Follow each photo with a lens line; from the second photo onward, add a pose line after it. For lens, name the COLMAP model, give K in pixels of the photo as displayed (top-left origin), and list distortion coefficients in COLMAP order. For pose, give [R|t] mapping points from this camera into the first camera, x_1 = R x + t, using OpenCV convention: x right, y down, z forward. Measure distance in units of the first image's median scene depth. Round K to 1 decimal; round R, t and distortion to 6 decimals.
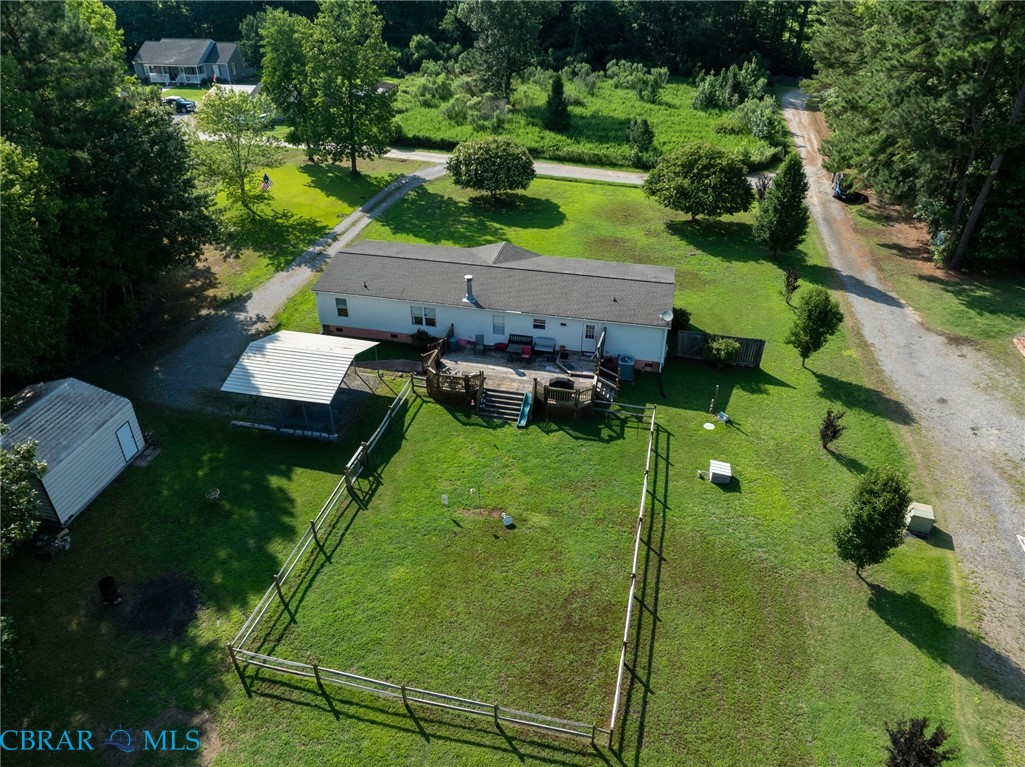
lens RADIAL K [[724.6, 0, 515.6], [0, 724.6, 388.0], [0, 0, 1]] dist [-0.049727, 0.020289]
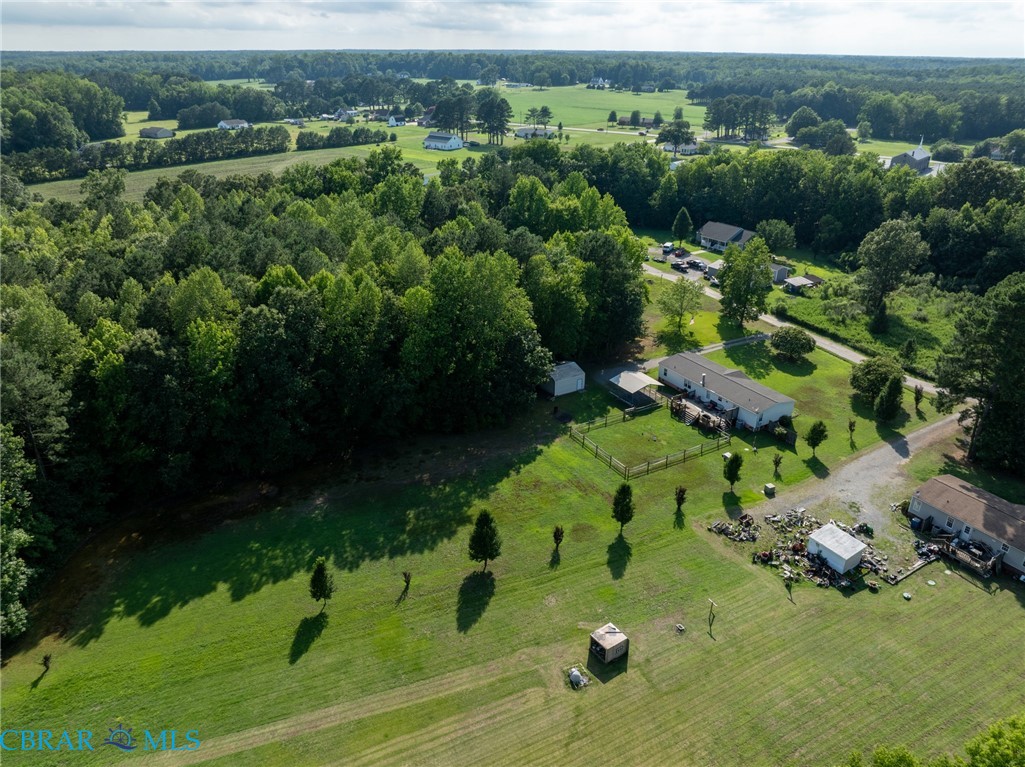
lens RADIAL K [[724.6, 0, 505.4], [0, 724.6, 387.8], [0, 0, 1]] dist [-0.049727, 0.020289]
pose [[0.675950, 0.312507, -0.667406, 0.974886], [-0.400143, 0.916146, 0.023713, 0.097783], [0.618852, 0.251029, 0.744316, -1.137414]]
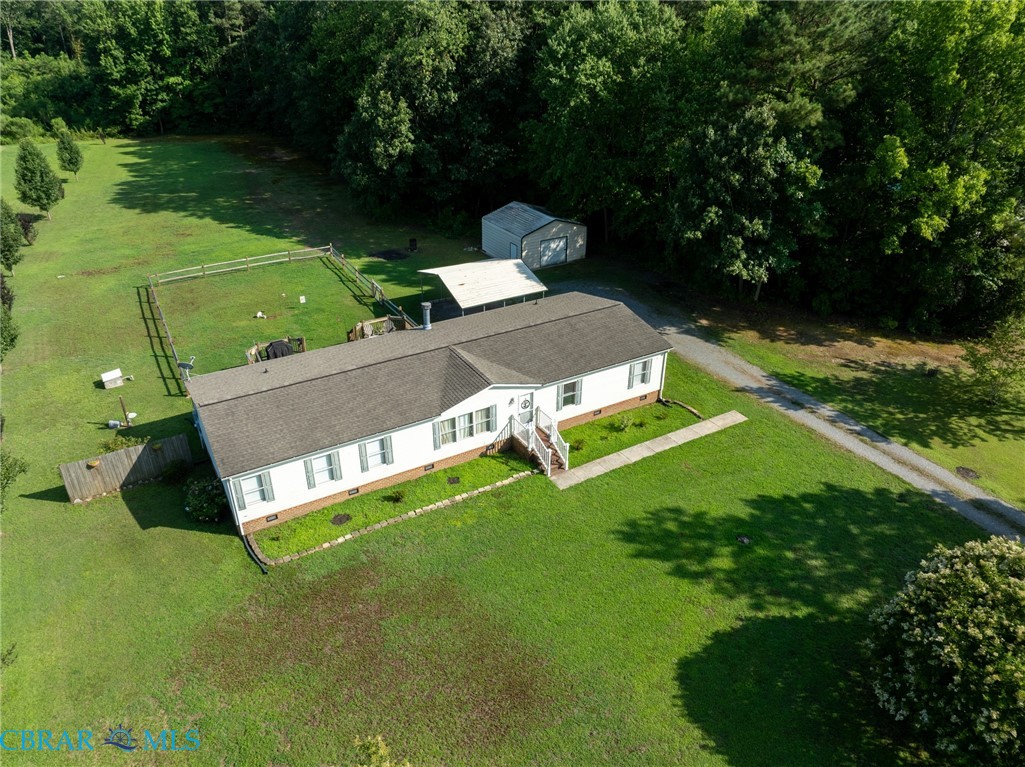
lens RADIAL K [[724.6, 0, 514.9], [0, 724.6, 381.6], [0, 0, 1]] dist [-0.049727, 0.020289]
pose [[-0.729594, 0.318806, -0.605026, 0.322119], [-0.383060, 0.542379, 0.747723, -0.618632], [0.566532, 0.777295, -0.273595, 1.067365]]
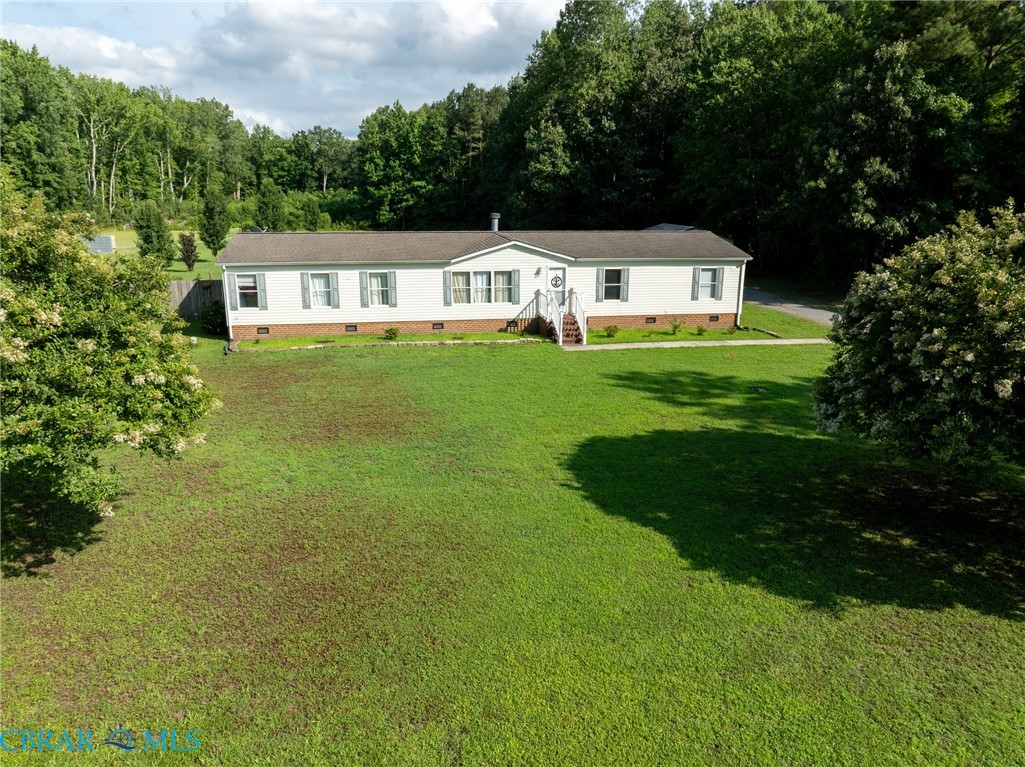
lens RADIAL K [[724.6, 0, 515.4], [0, 724.6, 370.6], [0, 0, 1]] dist [-0.049727, 0.020289]
pose [[-0.922253, 0.084525, -0.377233, 0.197734], [-0.216915, 0.694573, 0.685942, -0.482812], [0.319995, 0.714440, -0.622237, 1.300417]]
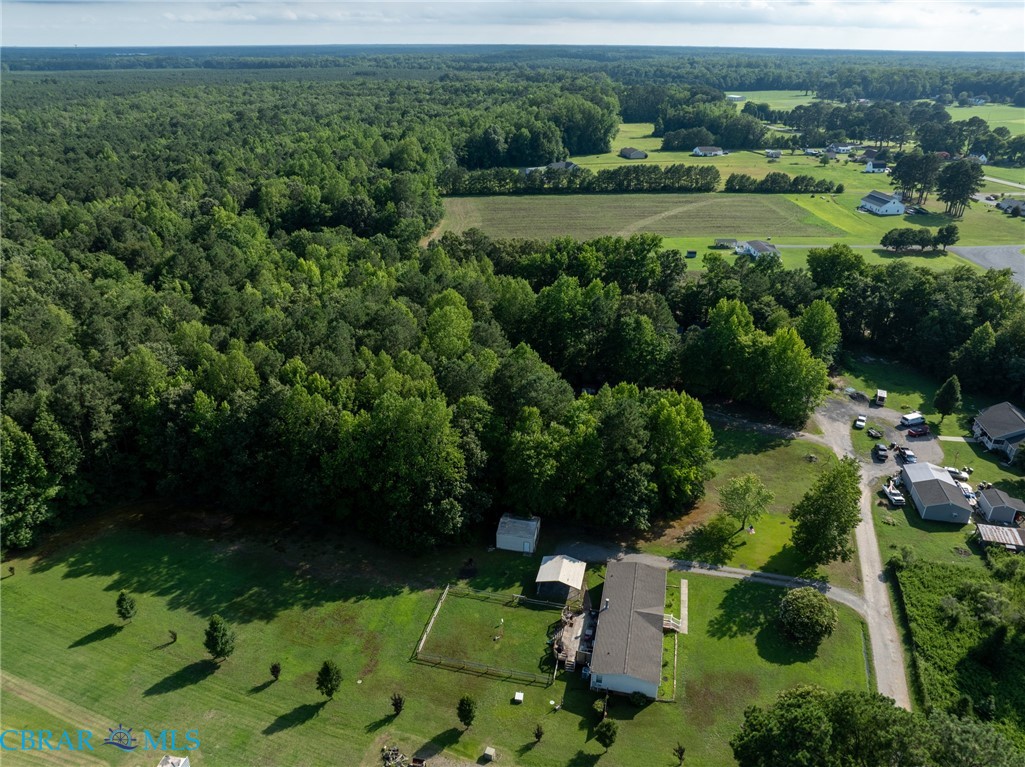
lens RADIAL K [[724.6, 0, 505.7], [0, 724.6, 373.7], [0, 0, 1]] dist [-0.049727, 0.020289]
pose [[-0.015860, 0.413257, -0.910476, 1.382978], [-0.543994, 0.760460, 0.354642, -1.065928], [0.838939, 0.500919, 0.212748, -0.114905]]
